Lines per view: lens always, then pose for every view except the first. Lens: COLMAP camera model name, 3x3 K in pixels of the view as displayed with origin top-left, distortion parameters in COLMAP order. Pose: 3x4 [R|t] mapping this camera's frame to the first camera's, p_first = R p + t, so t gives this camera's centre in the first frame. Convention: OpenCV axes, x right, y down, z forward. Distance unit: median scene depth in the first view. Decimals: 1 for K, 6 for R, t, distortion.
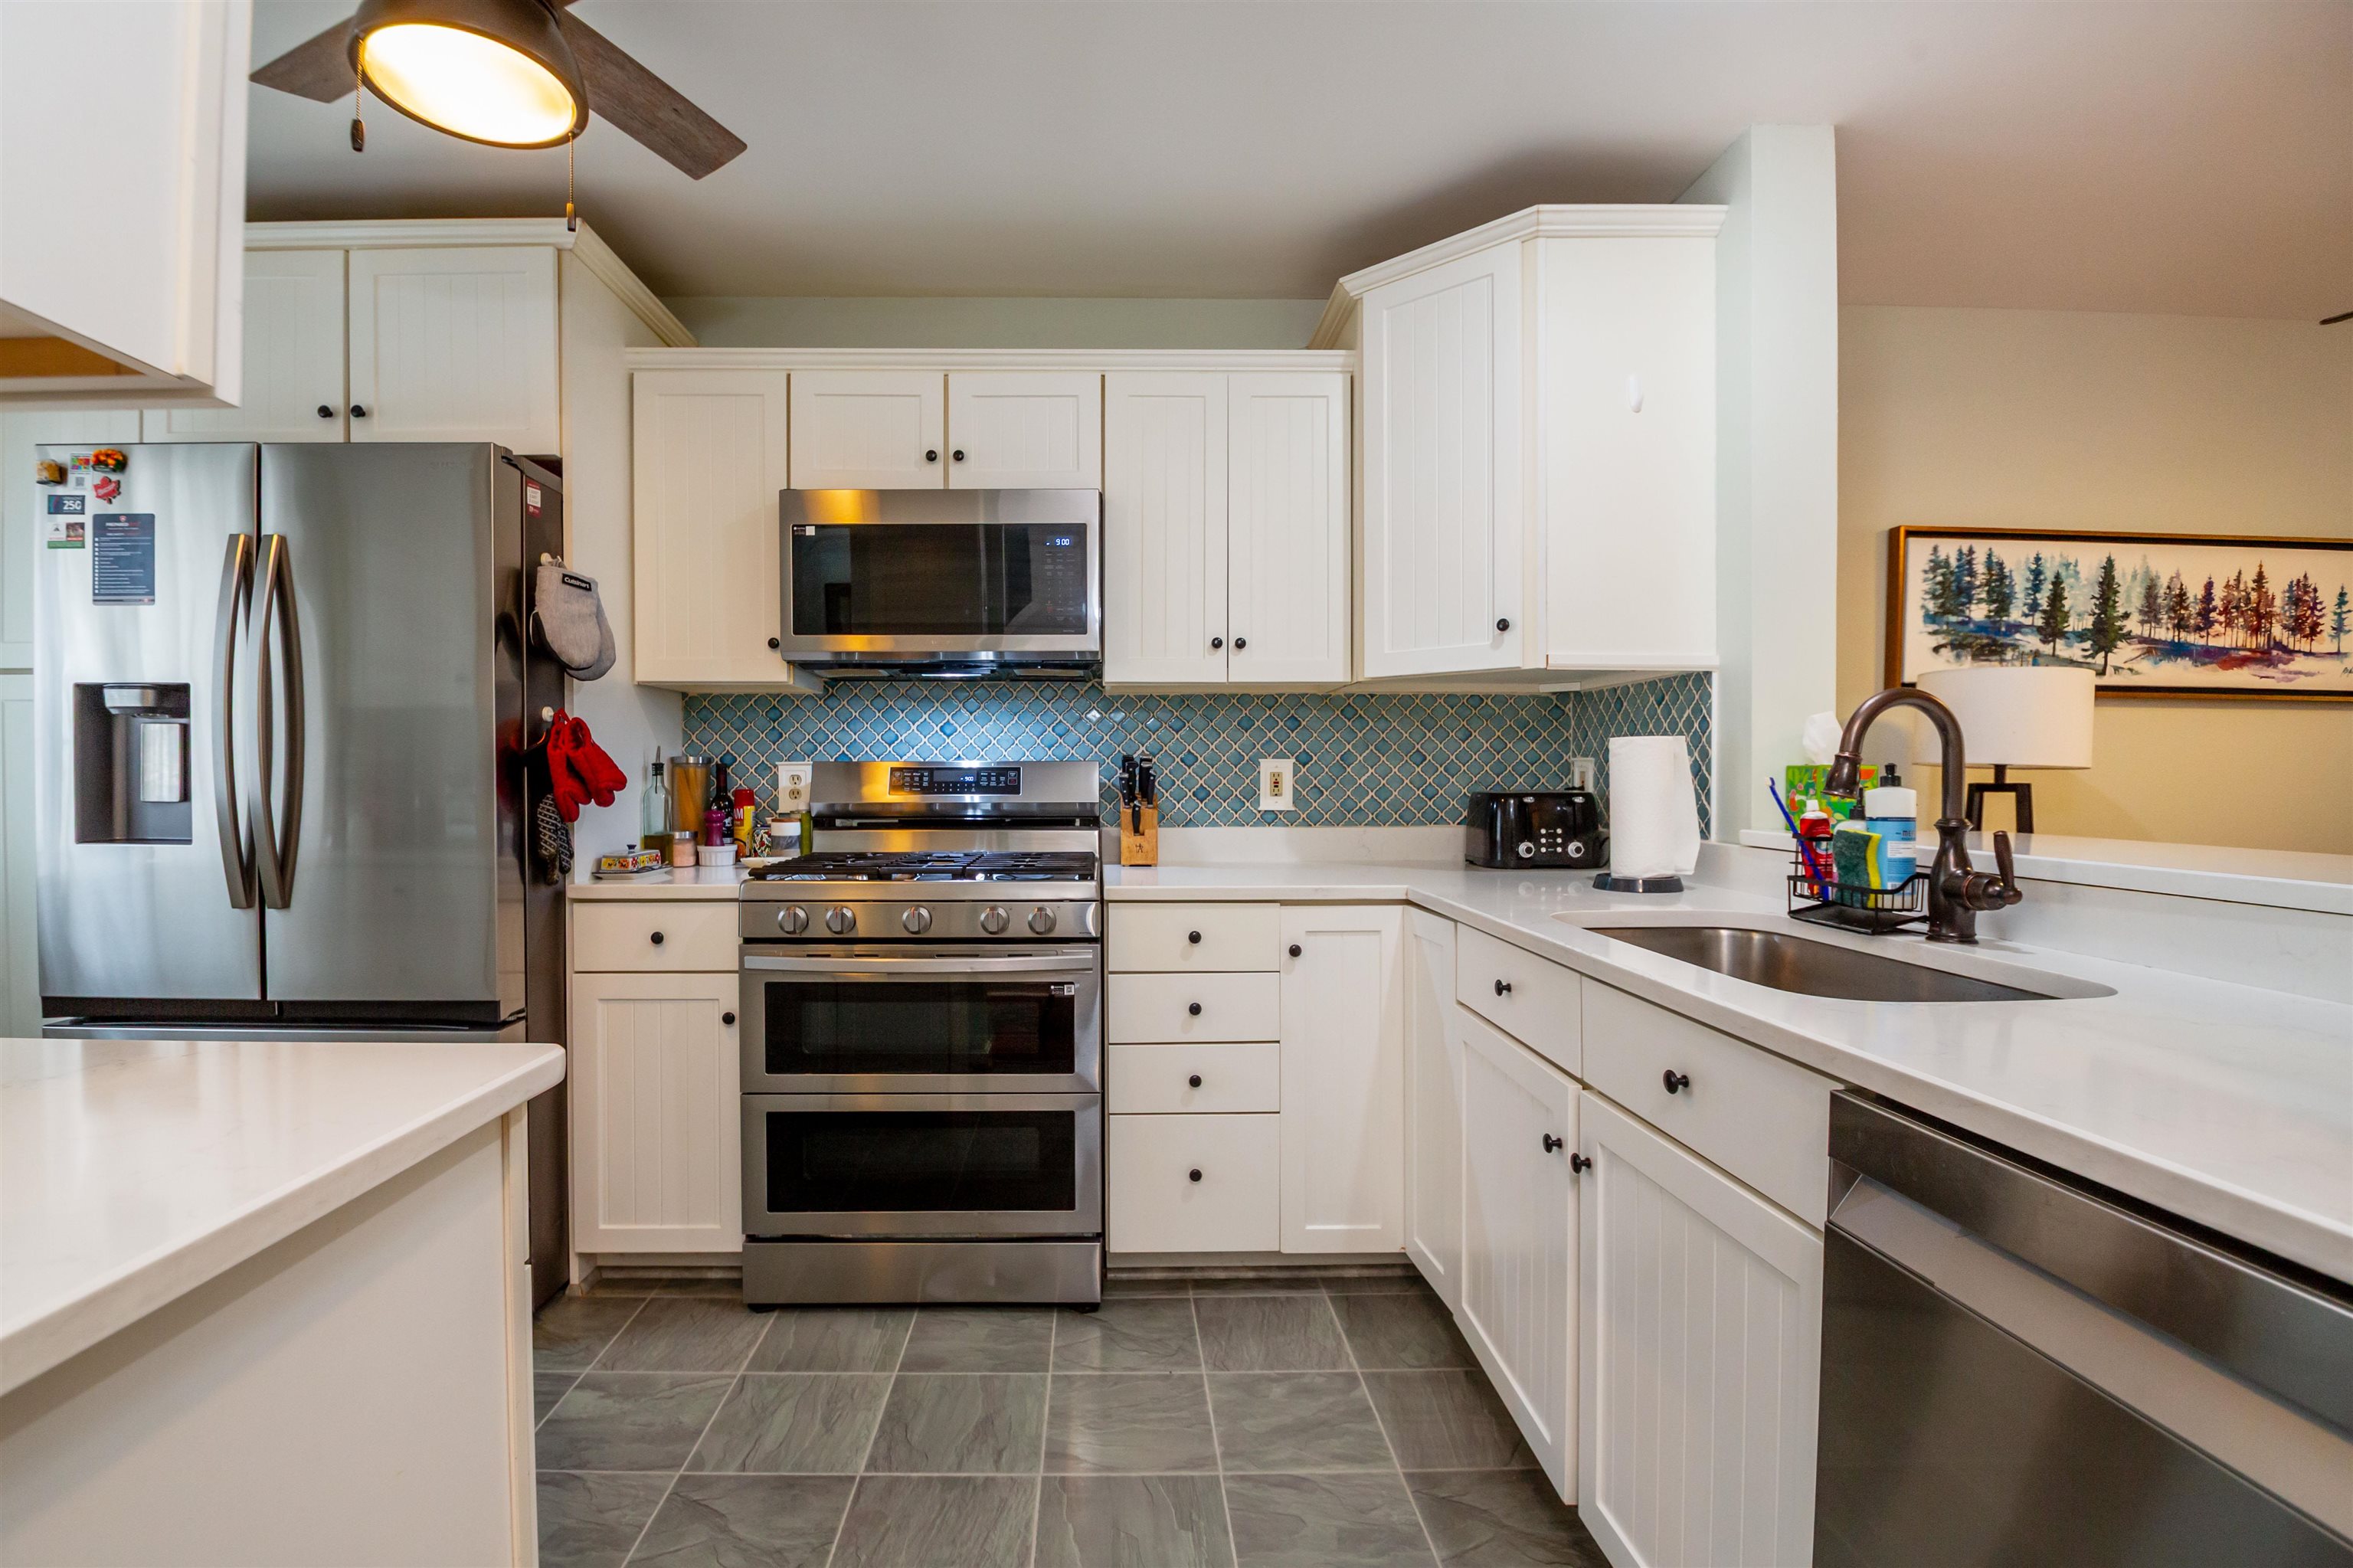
lens RADIAL K [[1088.5, 0, 1142.1], [0, 1088.5, 789.6], [0, 0, 1]] dist [-0.004462, -0.018280]
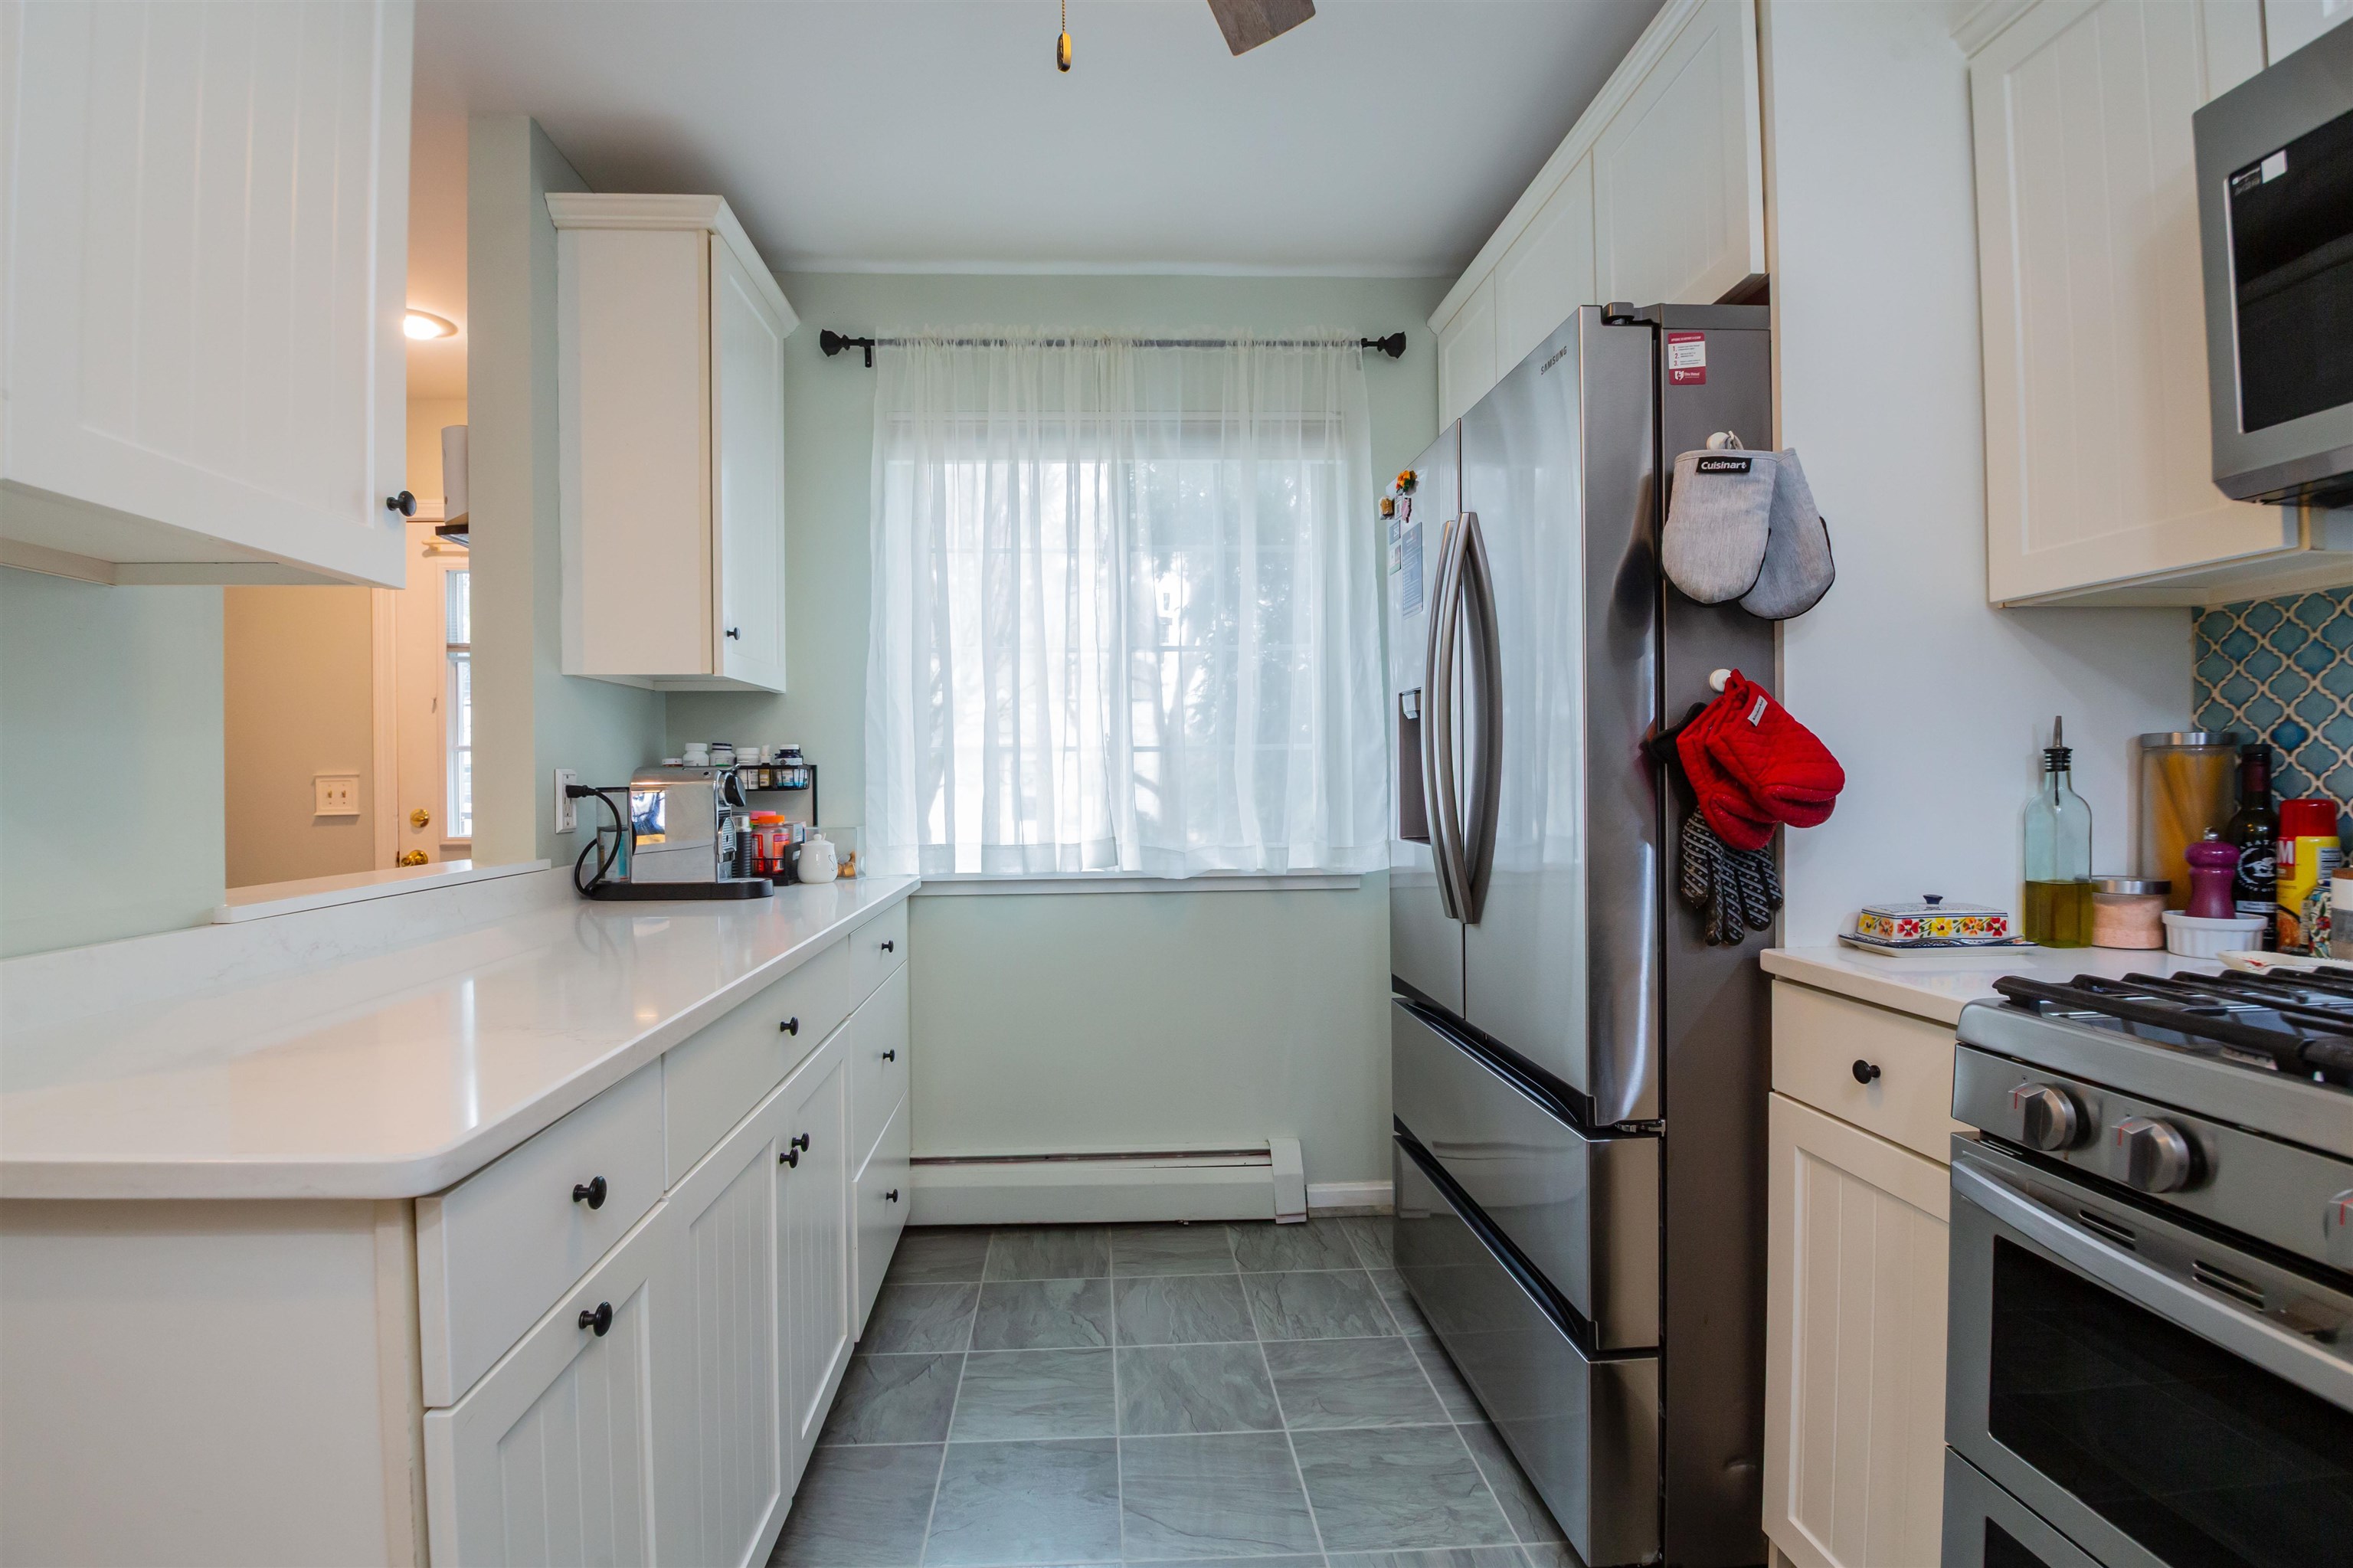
lens RADIAL K [[1070.1, 0, 1174.5], [0, 1070.1, 787.5], [0, 0, 1]] dist [0.002409, -0.015861]
pose [[0.014692, 0.008648, -0.999855, 0.066336], [-0.001084, 0.999962, 0.008633, -0.008386], [0.999891, 0.000957, 0.014701, 0.504668]]
